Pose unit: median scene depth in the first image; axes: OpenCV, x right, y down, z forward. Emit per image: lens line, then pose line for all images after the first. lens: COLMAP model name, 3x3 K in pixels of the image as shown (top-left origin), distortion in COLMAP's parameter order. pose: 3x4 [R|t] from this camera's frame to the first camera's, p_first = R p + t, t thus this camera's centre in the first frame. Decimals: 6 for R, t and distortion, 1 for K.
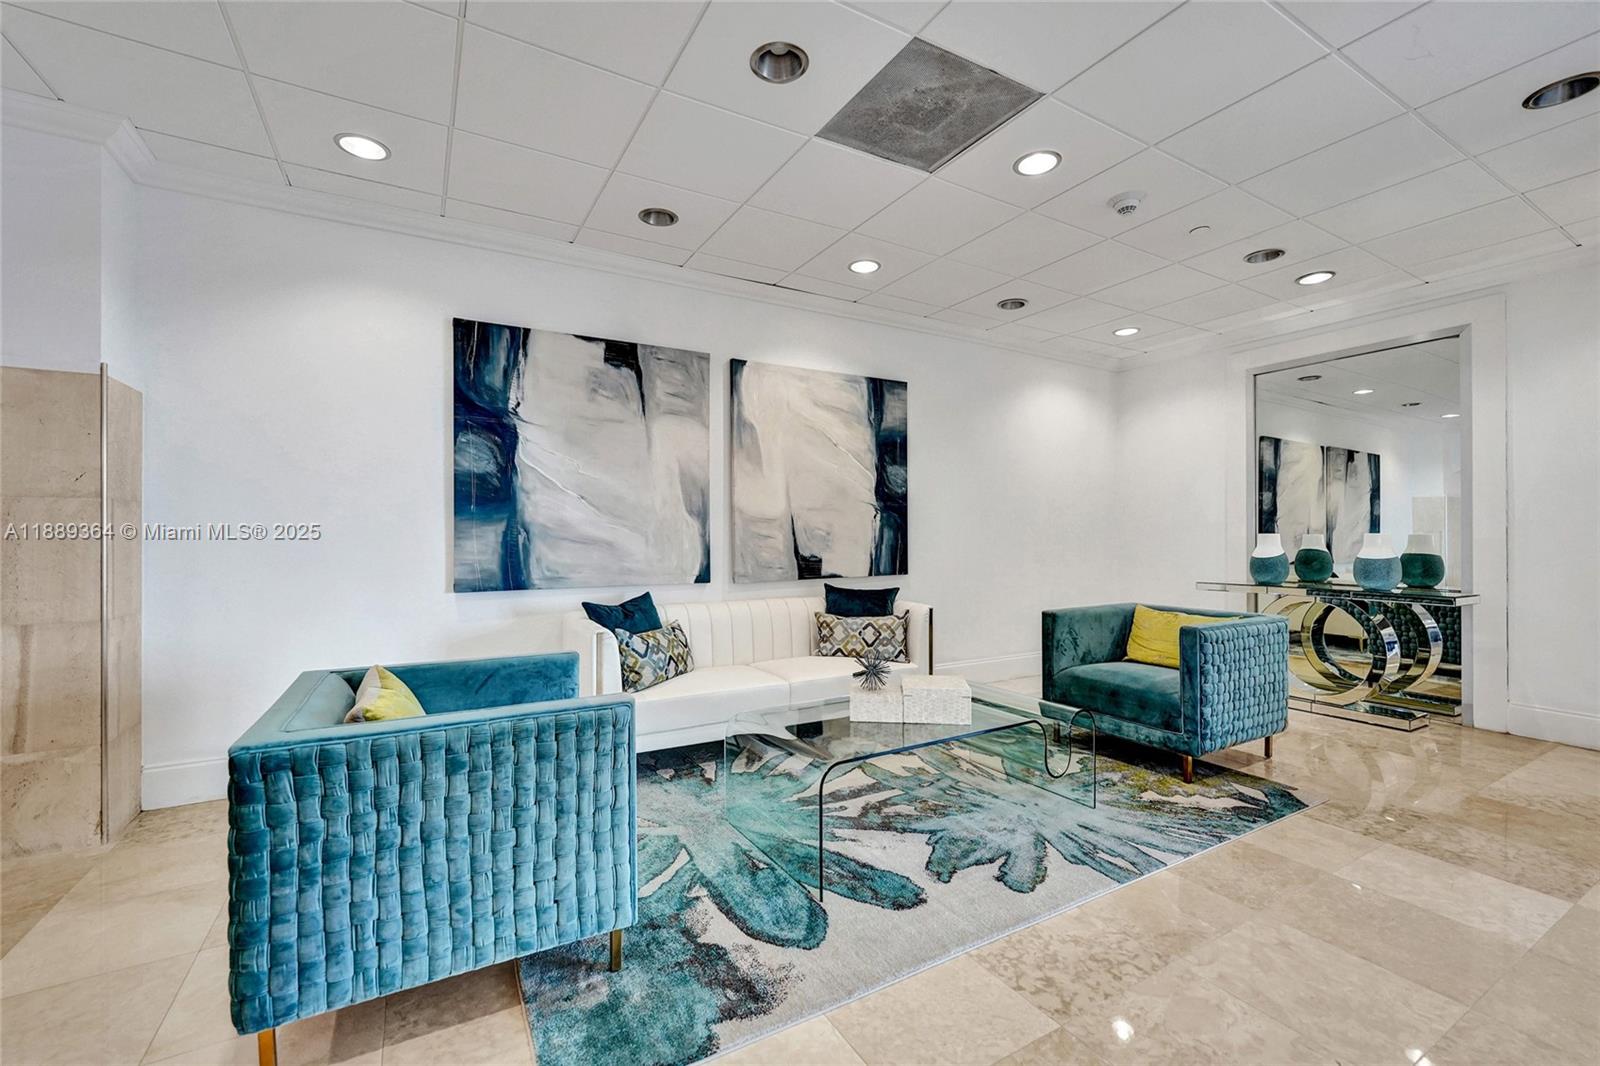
lens RADIAL K [[668.6, 0, 800.0], [0, 668.6, 533.0], [0, 0, 1]] dist [0.000097, 0.000033]
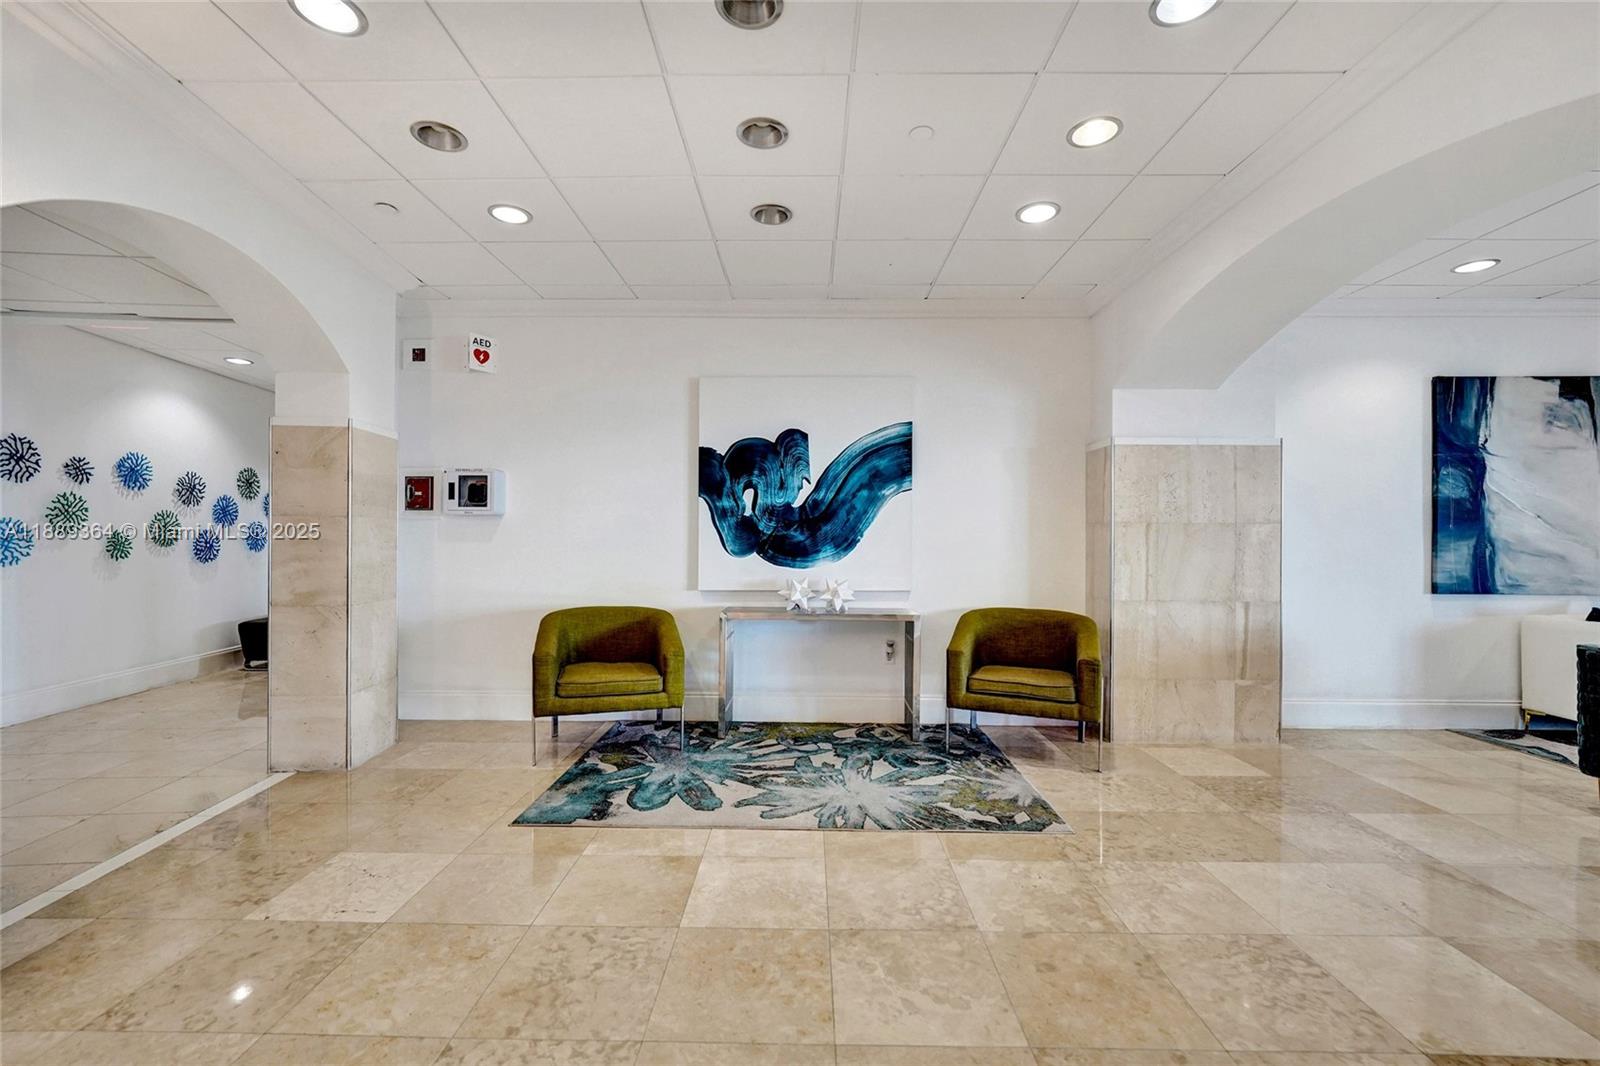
lens RADIAL K [[668.6, 0, 800.0], [0, 668.6, 533.0], [0, 0, 1]] dist [0.000097, 0.000033]
pose [[0.858676, 0.001762, -0.512516, -0.867949], [-0.006406, 0.999953, -0.007295, -0.008505], [0.512479, 0.009547, 0.858647, -0.673129]]
